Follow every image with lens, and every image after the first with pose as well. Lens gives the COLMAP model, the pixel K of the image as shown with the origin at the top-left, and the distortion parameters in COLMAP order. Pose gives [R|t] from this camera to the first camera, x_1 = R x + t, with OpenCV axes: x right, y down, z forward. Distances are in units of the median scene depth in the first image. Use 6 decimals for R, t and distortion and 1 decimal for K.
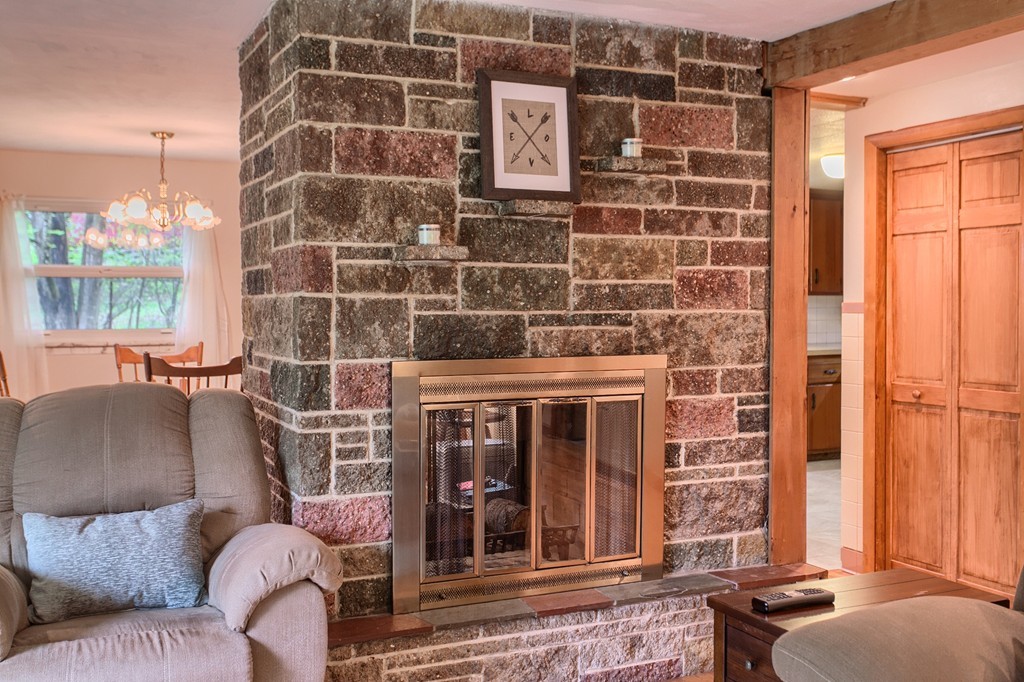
lens RADIAL K [[1068.4, 0, 510.4], [0, 1068.4, 336.3], [0, 0, 1]] dist [0.011853, 0.000000]
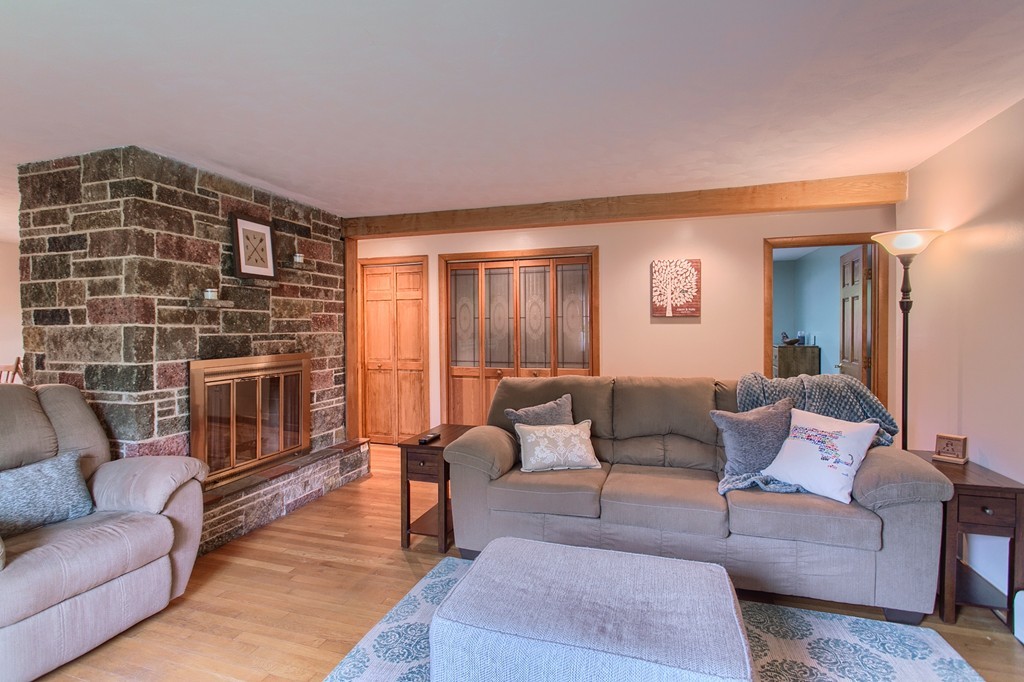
lens RADIAL K [[511.9, 0, 508.5], [0, 511.9, 336.2], [0, 0, 1]] dist [-0.003335, 0.005064]
pose [[0.659718, -0.015075, 0.751362, -0.391881], [0.027390, 0.999617, -0.003993, -0.000808], [-0.751014, 0.023215, 0.659878, -0.009509]]
